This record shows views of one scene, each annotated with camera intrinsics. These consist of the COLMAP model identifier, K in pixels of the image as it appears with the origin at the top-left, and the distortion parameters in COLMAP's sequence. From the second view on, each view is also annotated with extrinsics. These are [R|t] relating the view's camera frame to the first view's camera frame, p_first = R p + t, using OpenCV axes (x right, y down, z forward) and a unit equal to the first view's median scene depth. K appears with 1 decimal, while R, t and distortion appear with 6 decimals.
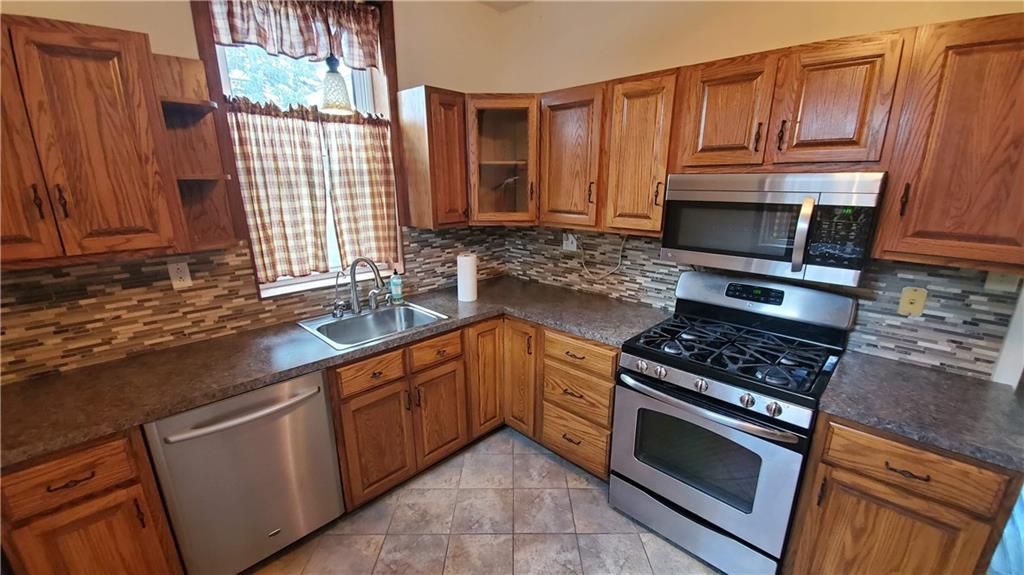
lens RADIAL K [[402.9, 0, 543.6], [0, 402.9, 297.4], [0, 0, 1]] dist [-0.010479, -0.005521]
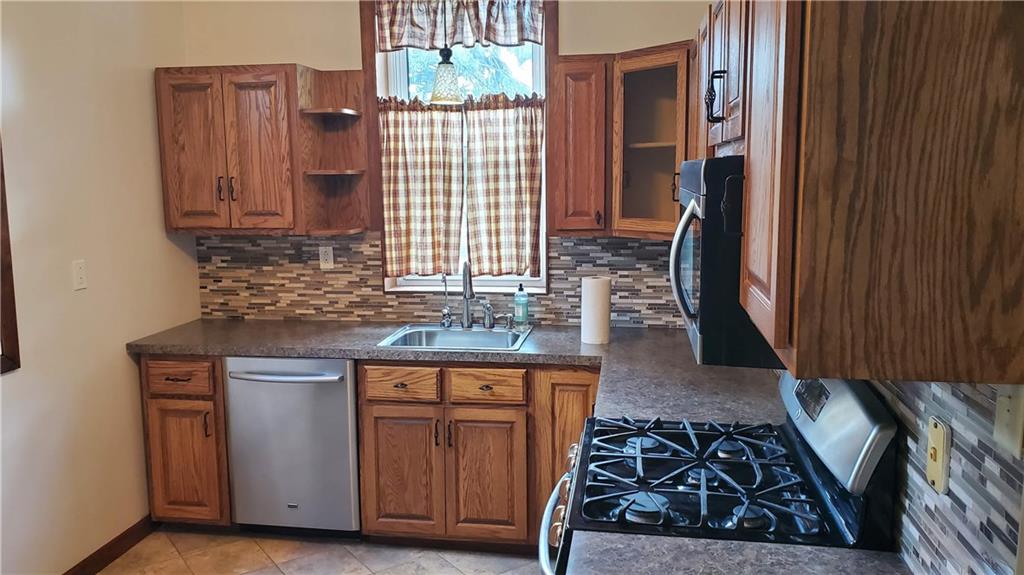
lens RADIAL K [[789.1, 0, 519.7], [0, 789.1, 289.3], [0, 0, 1]] dist [0.033458, -0.048819]
pose [[0.570153, 0.110544, -0.814067, 1.150718], [-0.214640, 0.976532, -0.017723, -0.043446], [0.793004, 0.184837, 0.580500, 0.149585]]
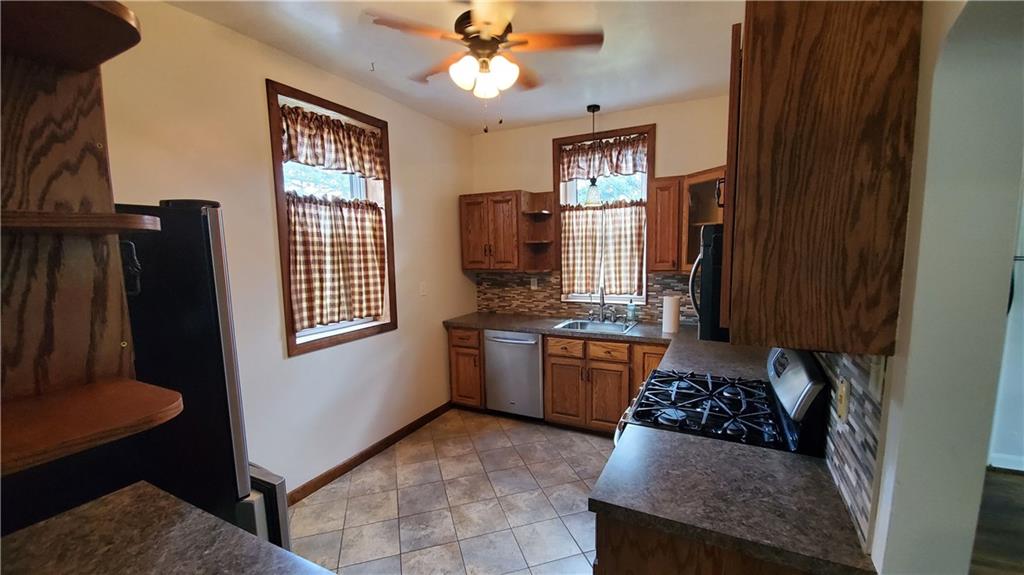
lens RADIAL K [[402.9, 0, 527.1], [0, 402.9, 300.1], [0, 0, 1]] dist [-0.010479, -0.005521]
pose [[0.301480, 0.113816, -0.946655, 1.204052], [-0.240405, 0.969846, 0.040043, -0.045966], [0.922667, 0.215509, 0.319751, 0.232496]]
